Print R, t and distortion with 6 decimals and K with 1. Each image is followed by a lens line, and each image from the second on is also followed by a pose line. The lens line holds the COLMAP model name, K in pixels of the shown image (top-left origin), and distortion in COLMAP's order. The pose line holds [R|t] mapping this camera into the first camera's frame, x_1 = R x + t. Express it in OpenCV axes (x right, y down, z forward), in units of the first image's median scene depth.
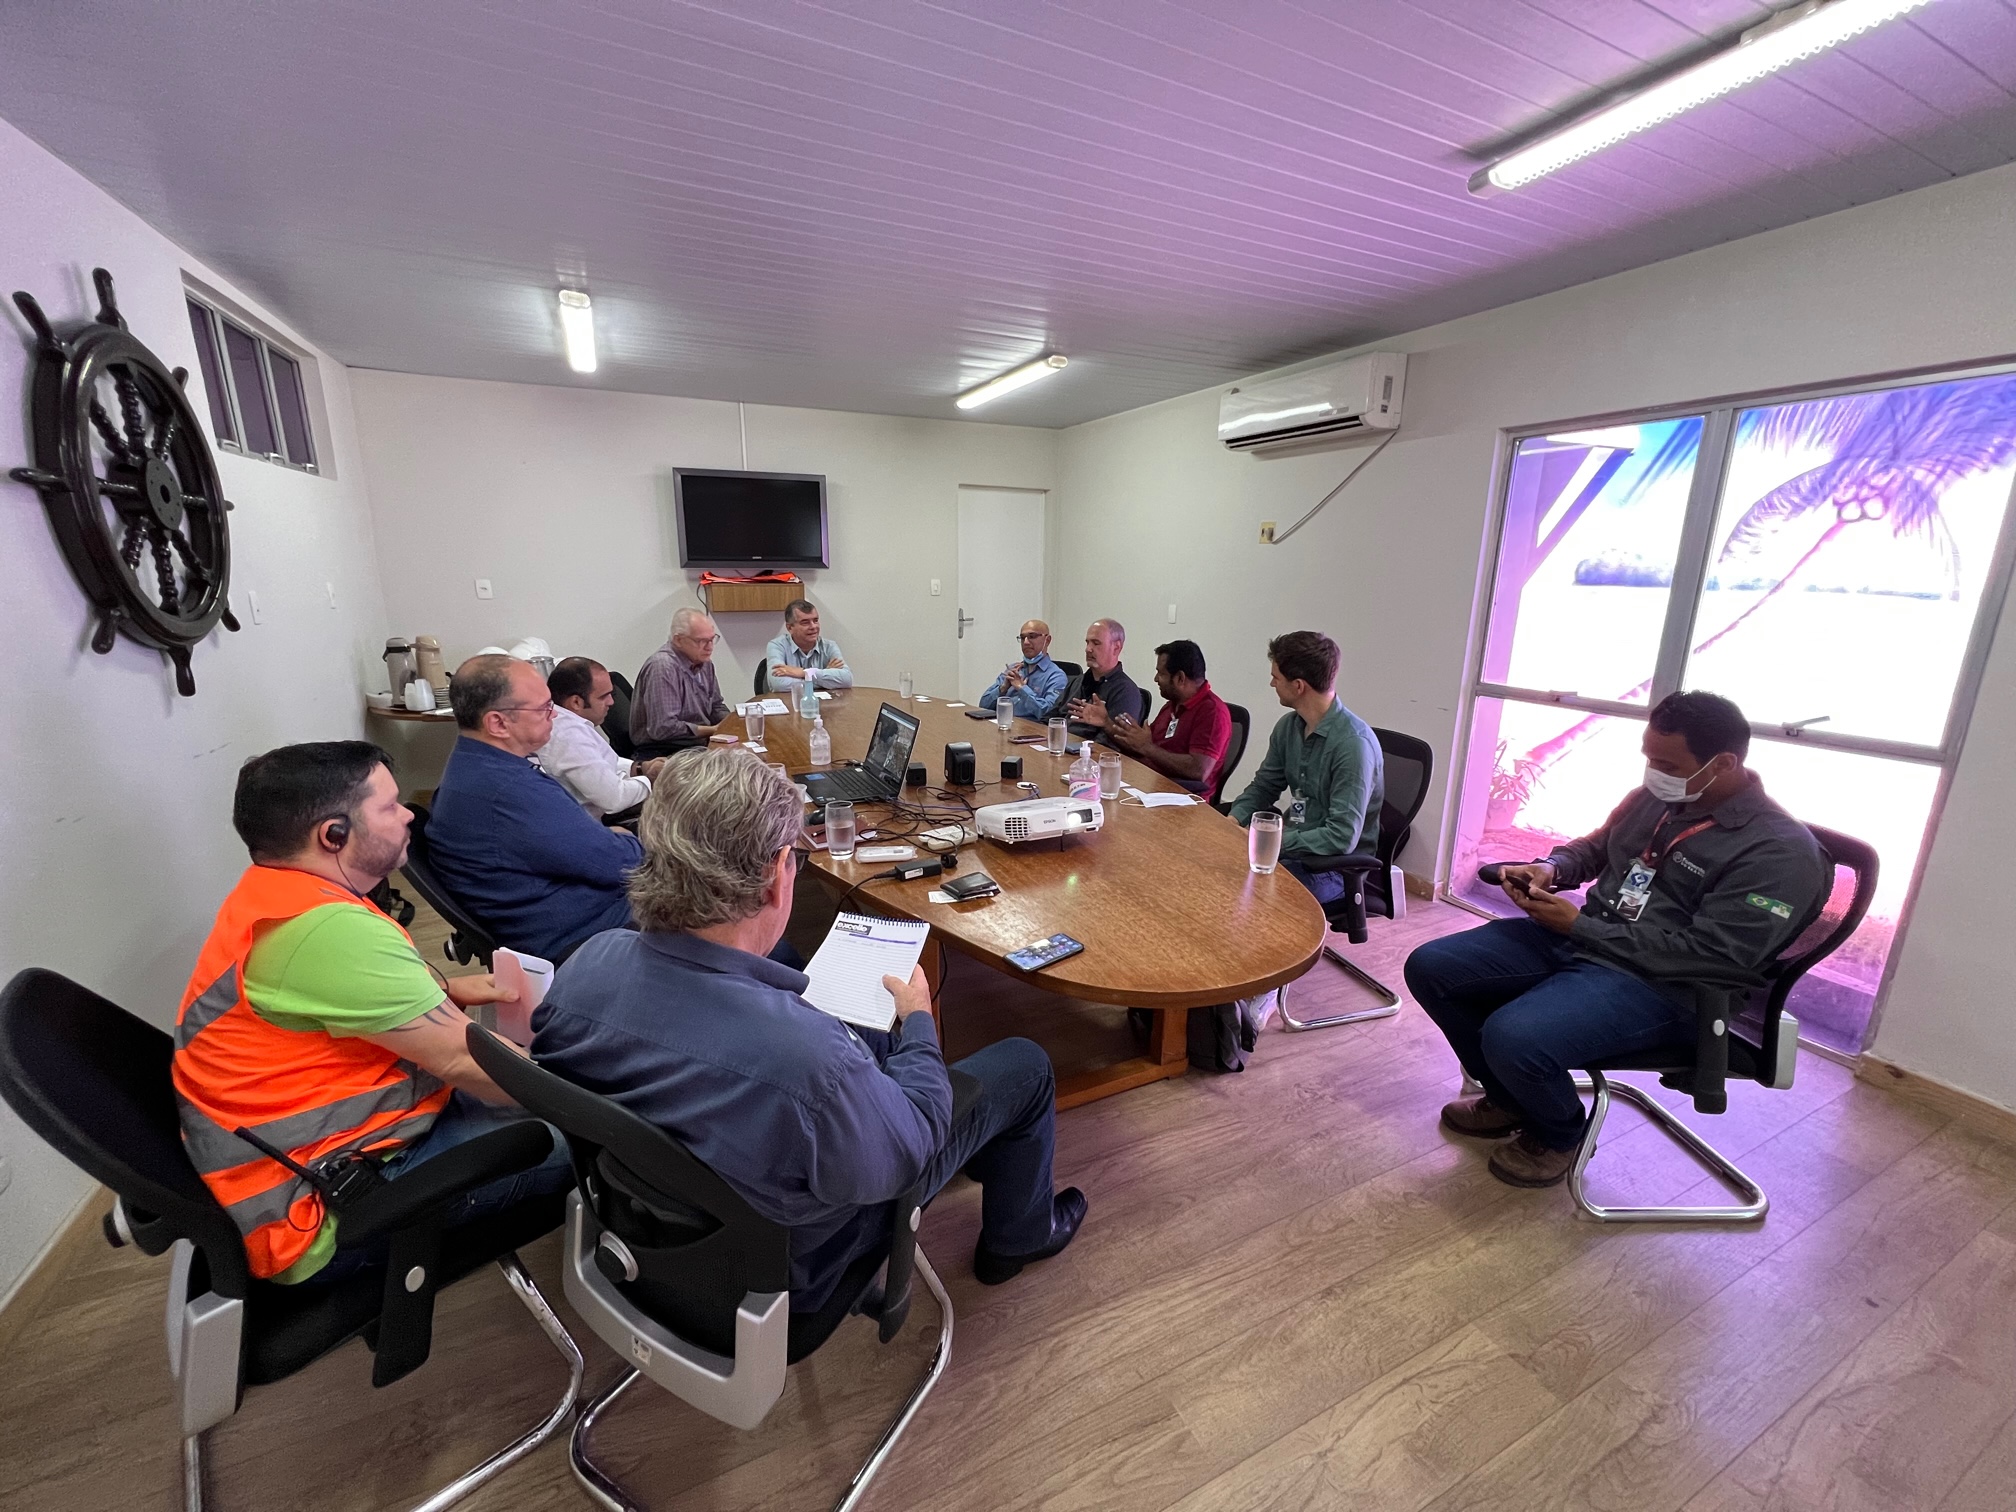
lens RADIAL K [[806.5, 0, 1008.0], [0, 806.5, 756.0], [0, 0, 1]] dist [-0.001531, -0.000234]
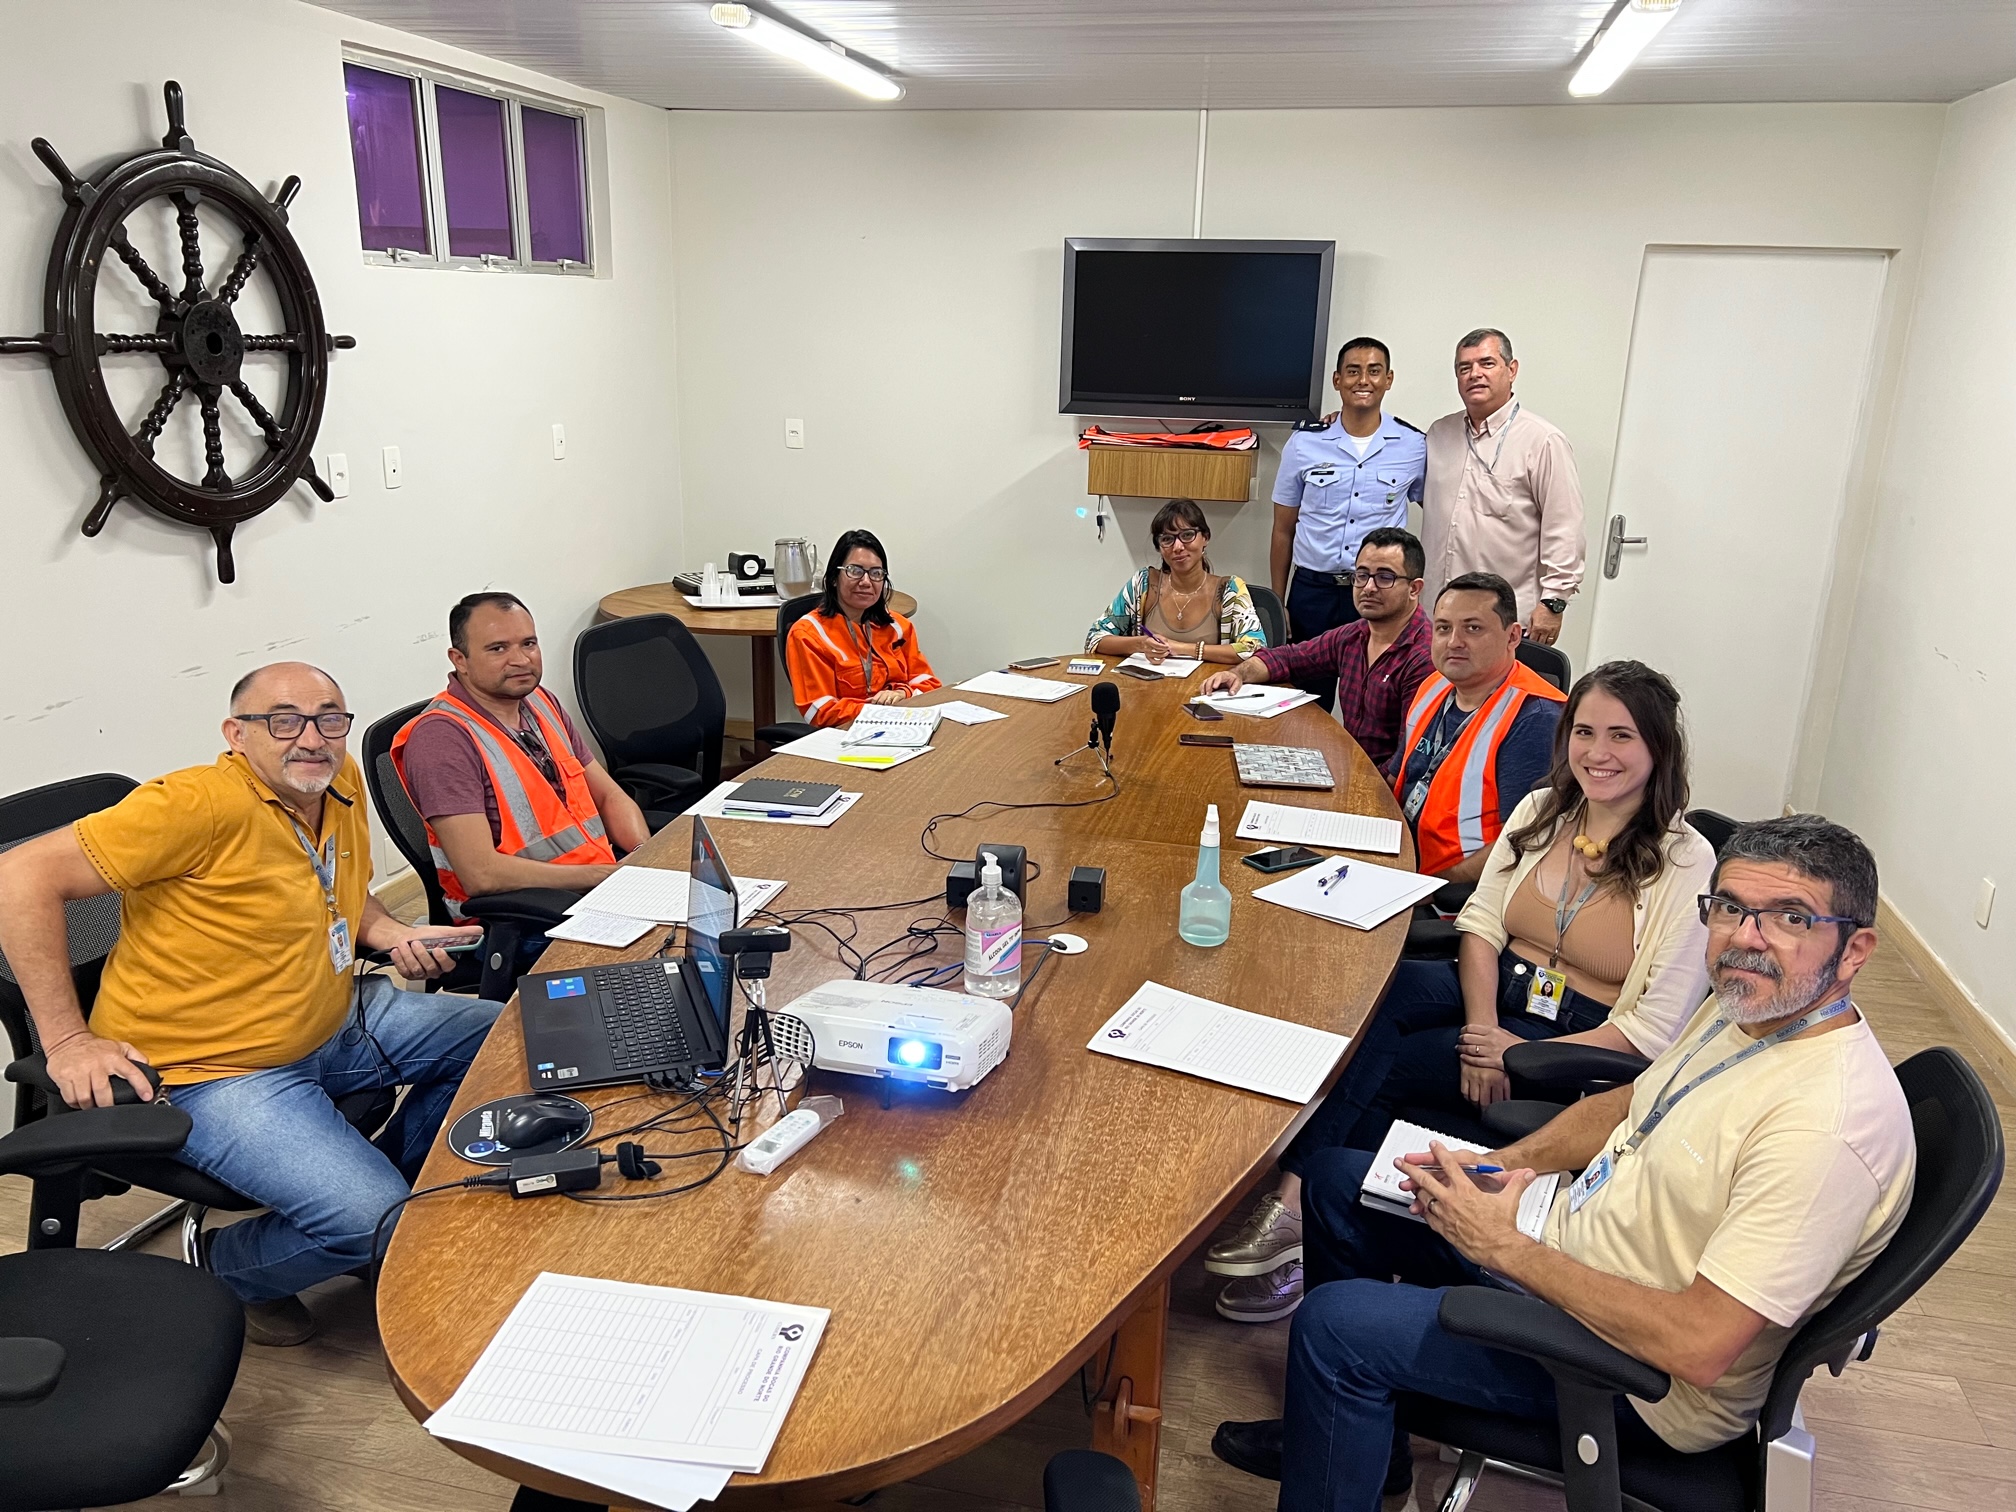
lens RADIAL K [[1521.0, 0, 1008.0], [0, 1521.0, 756.0], [0, 0, 1]] dist [0.055366, -0.103927]
pose [[0.777853, 0.181851, -0.601560, 0.284567], [-0.163607, 0.982809, 0.085548, -0.082995], [0.606776, 0.031876, 0.794233, 0.123257]]
